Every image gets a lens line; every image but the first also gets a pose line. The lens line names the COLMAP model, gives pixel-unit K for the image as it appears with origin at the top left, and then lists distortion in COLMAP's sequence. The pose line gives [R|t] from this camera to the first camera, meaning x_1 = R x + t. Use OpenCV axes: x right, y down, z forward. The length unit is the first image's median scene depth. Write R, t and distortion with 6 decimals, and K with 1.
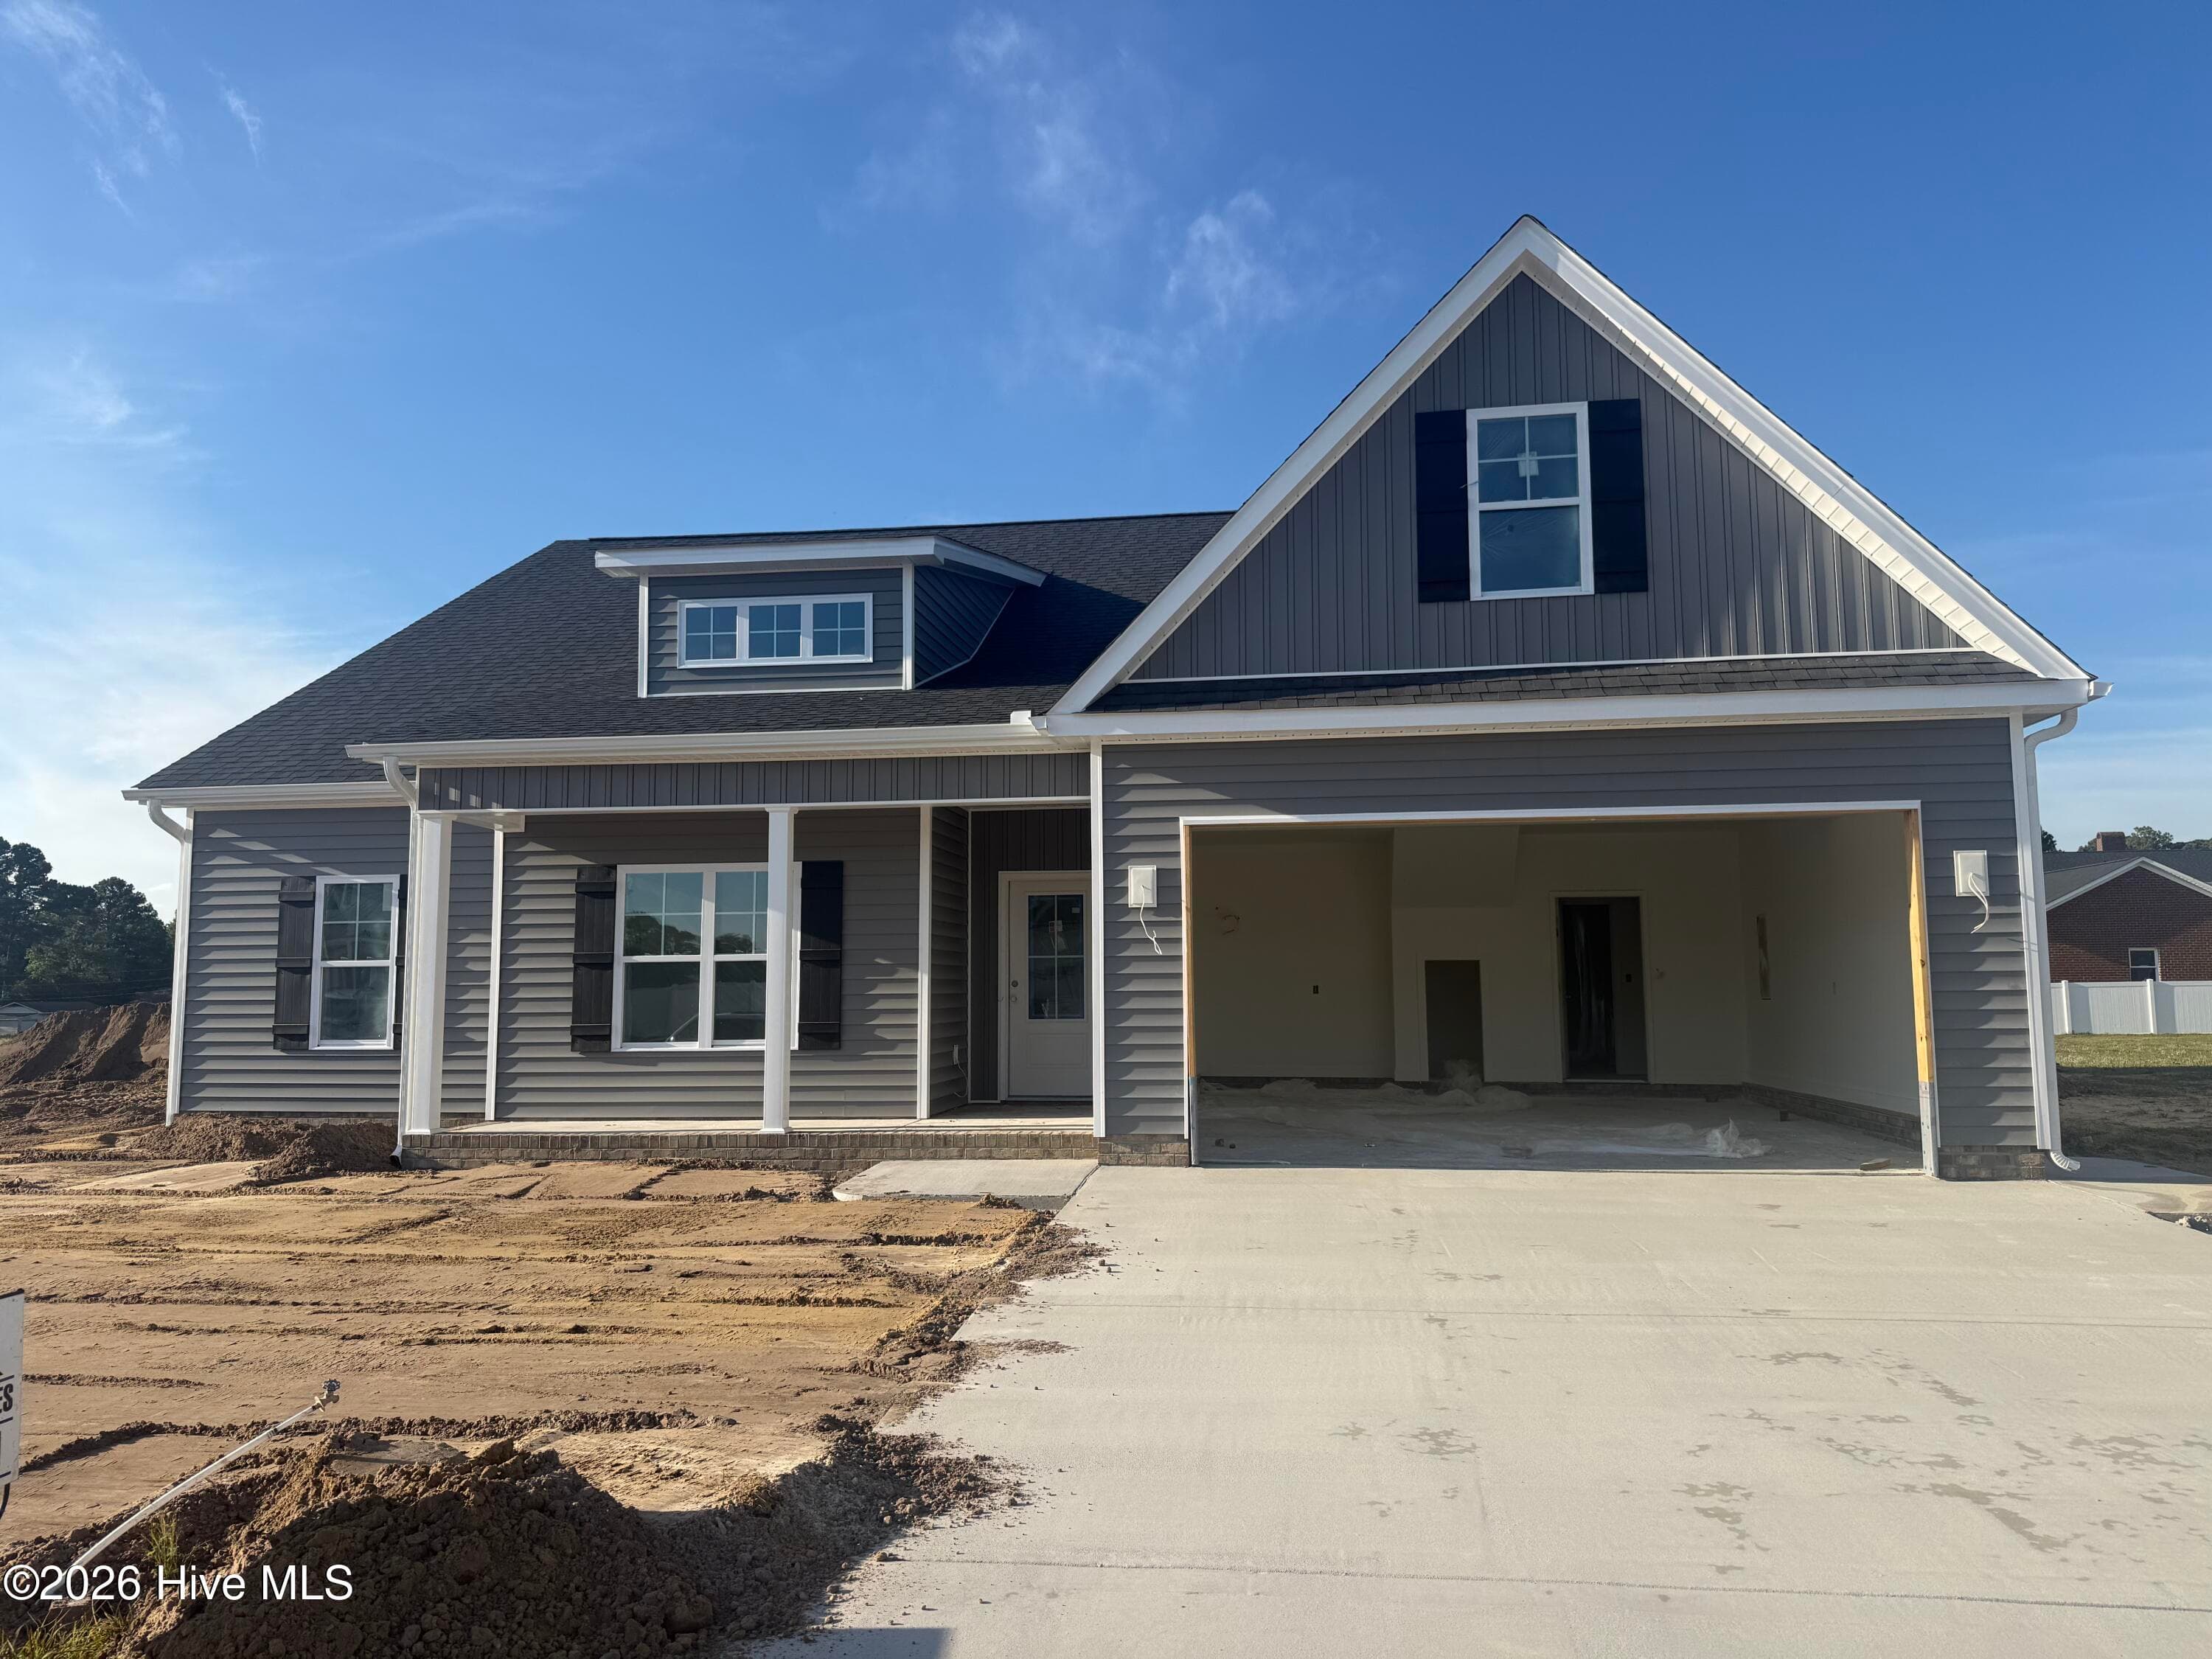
lens RADIAL K [[1500.0, 0, 1106.0], [0, 1500.0, 829.5], [0, 0, 1]] dist [0.105153, -0.143468]
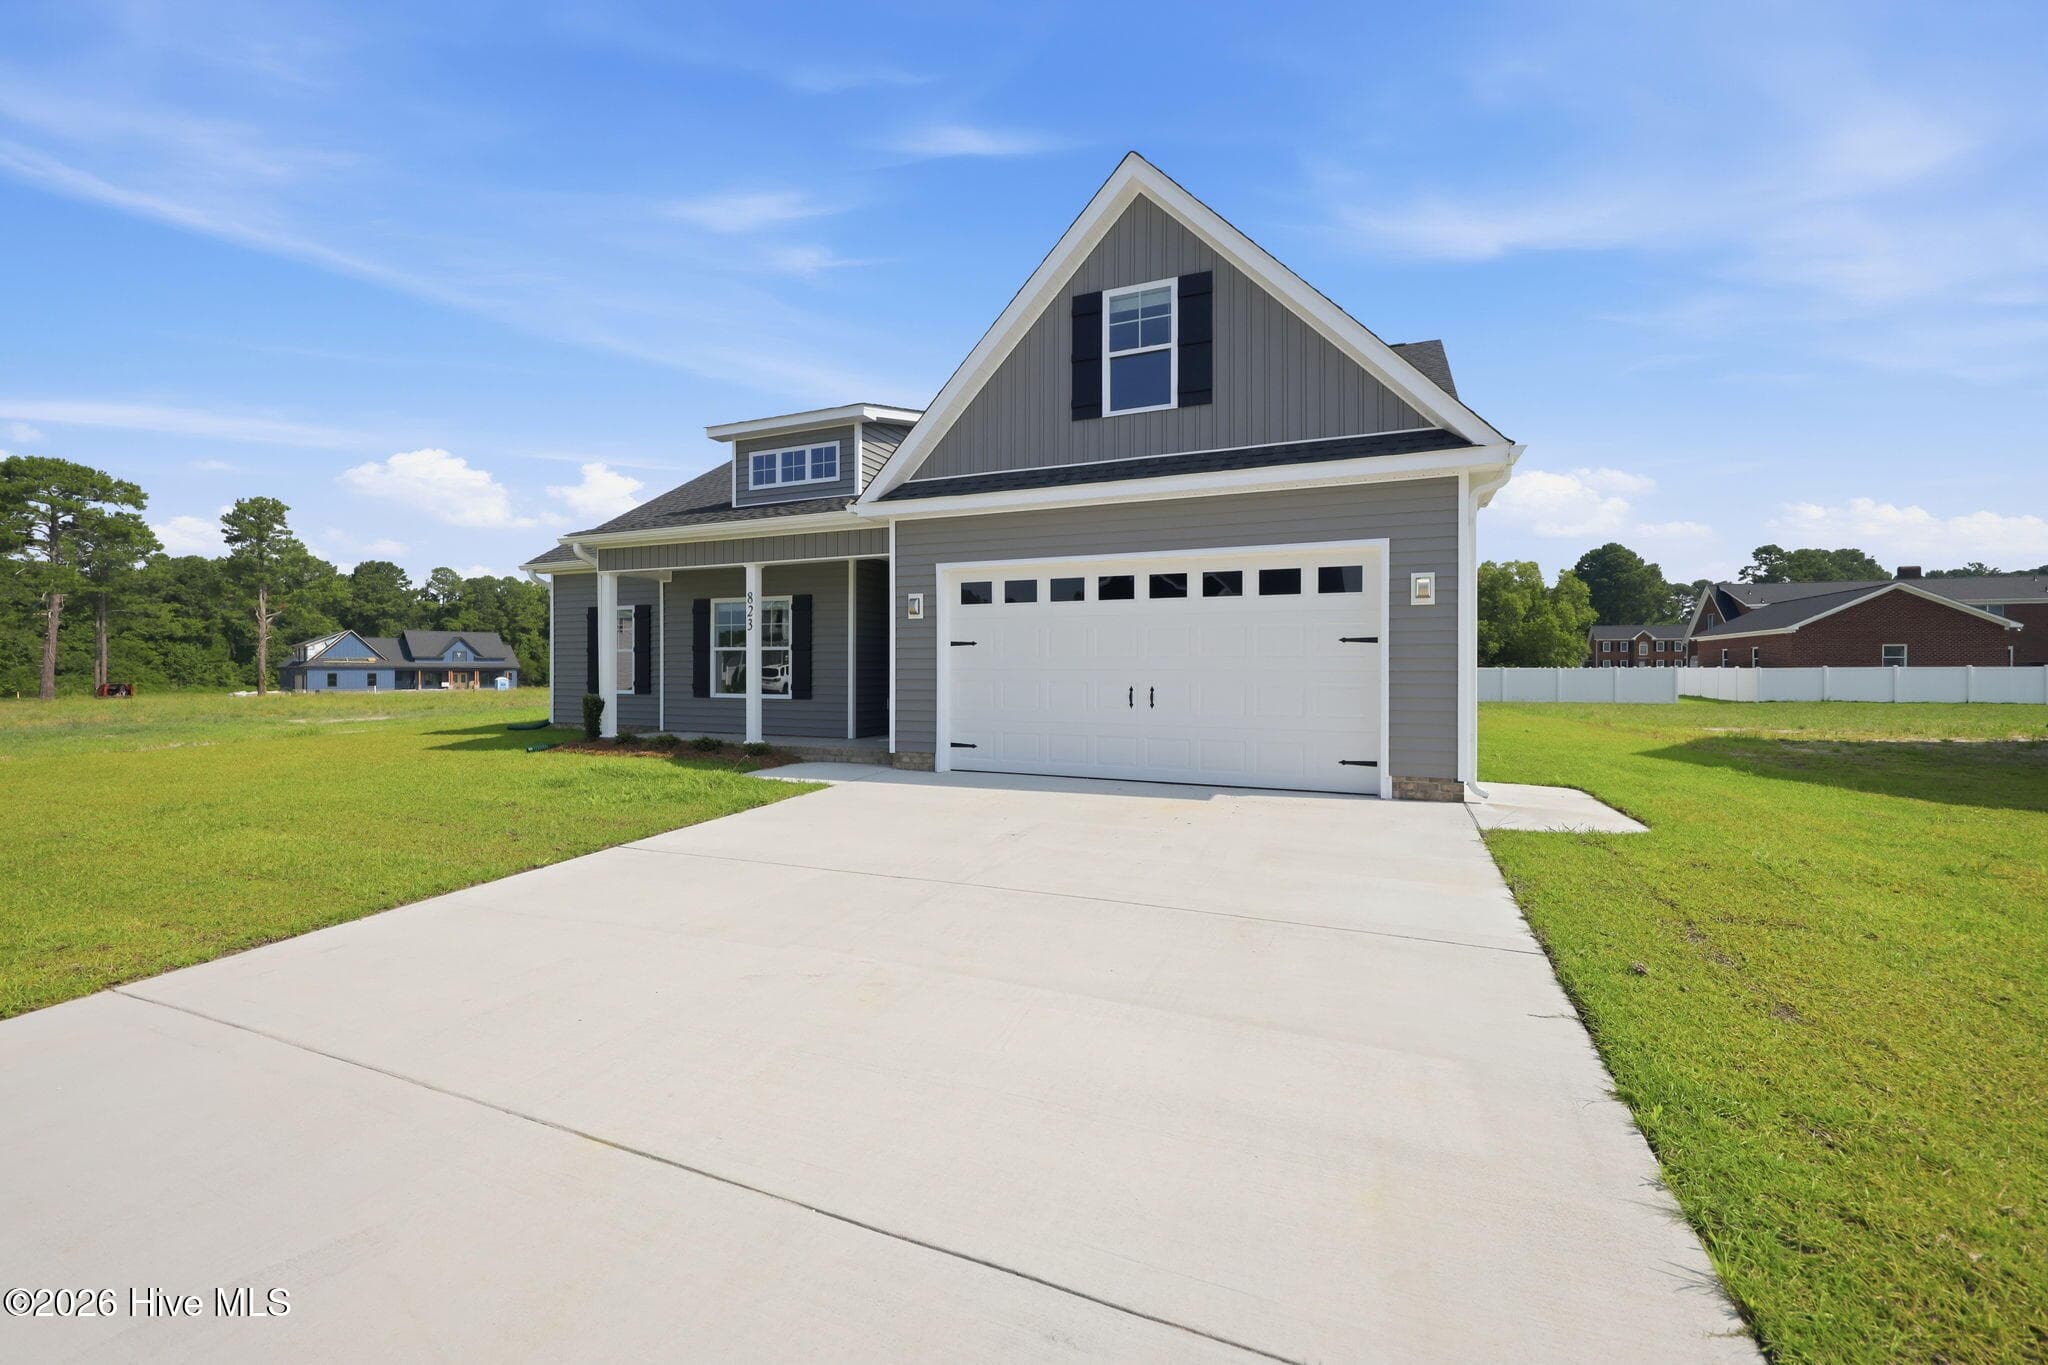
lens RADIAL K [[829.3, 0, 1021.2], [0, 829.3, 655.6], [0, 0, 1]] dist [-0.000615, -0.000111]
pose [[0.961423, 0.003746, -0.275047, 0.364314], [0.020962, 0.996002, 0.086835, 0.014251], [0.274273, -0.089251, 0.957501, 0.133959]]
